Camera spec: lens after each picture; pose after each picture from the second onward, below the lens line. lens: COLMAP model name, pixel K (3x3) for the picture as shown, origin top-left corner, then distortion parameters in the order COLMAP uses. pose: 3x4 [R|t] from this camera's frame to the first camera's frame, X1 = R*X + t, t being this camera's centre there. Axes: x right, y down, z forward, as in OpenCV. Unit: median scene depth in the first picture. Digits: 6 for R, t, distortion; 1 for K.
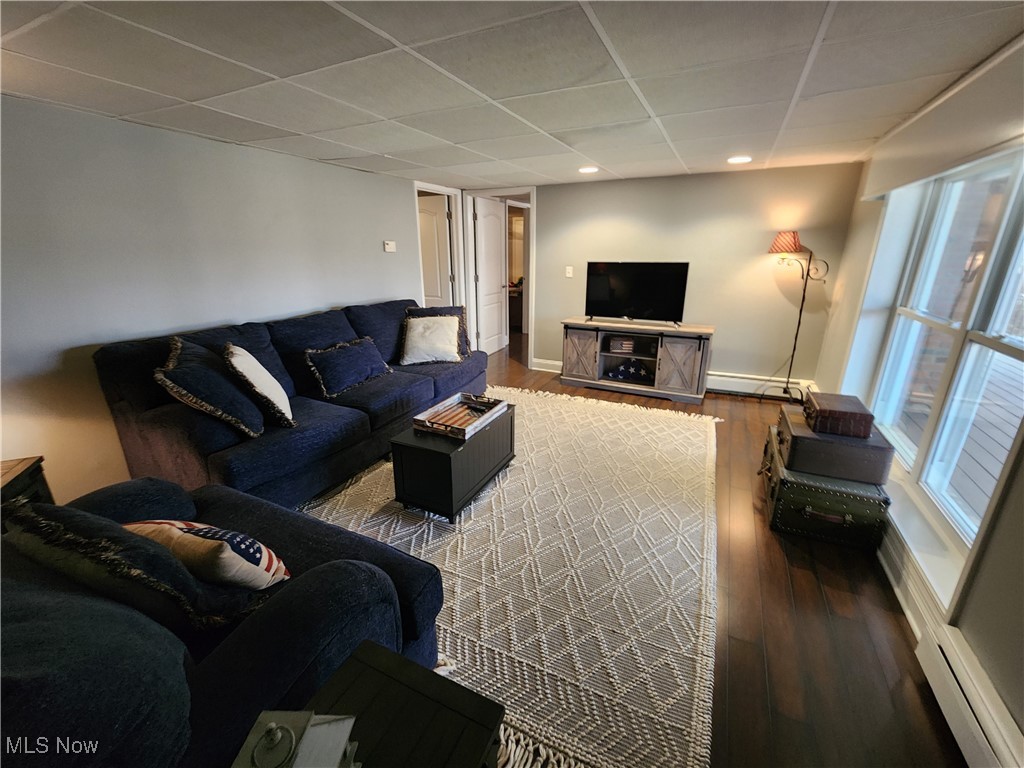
lens RADIAL K [[419.9, 0, 510.6], [0, 419.9, 385.5], [0, 0, 1]] dist [0.001959, 0.000295]
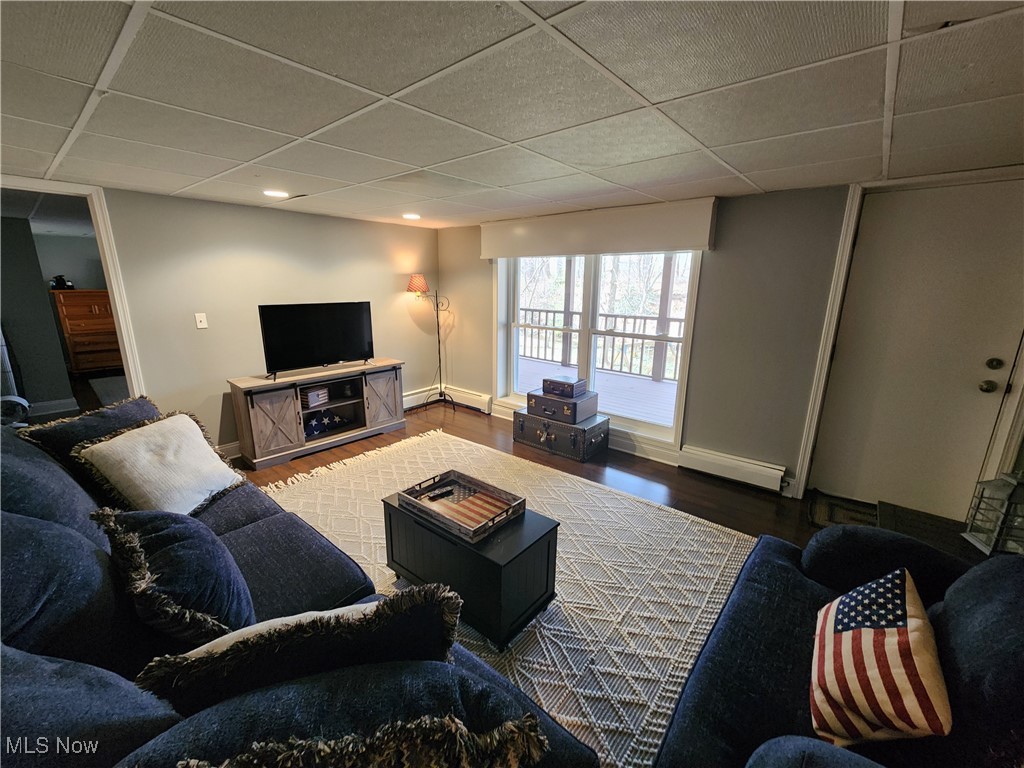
lens RADIAL K [[419.9, 0, 506.9], [0, 419.9, 384.6], [0, 0, 1]] dist [0.001959, 0.000295]
pose [[0.252098, -0.226152, 0.940905, -0.487349], [0.293940, 0.944264, 0.148204, -0.143150], [-0.921979, 0.239208, 0.304522, 0.392913]]
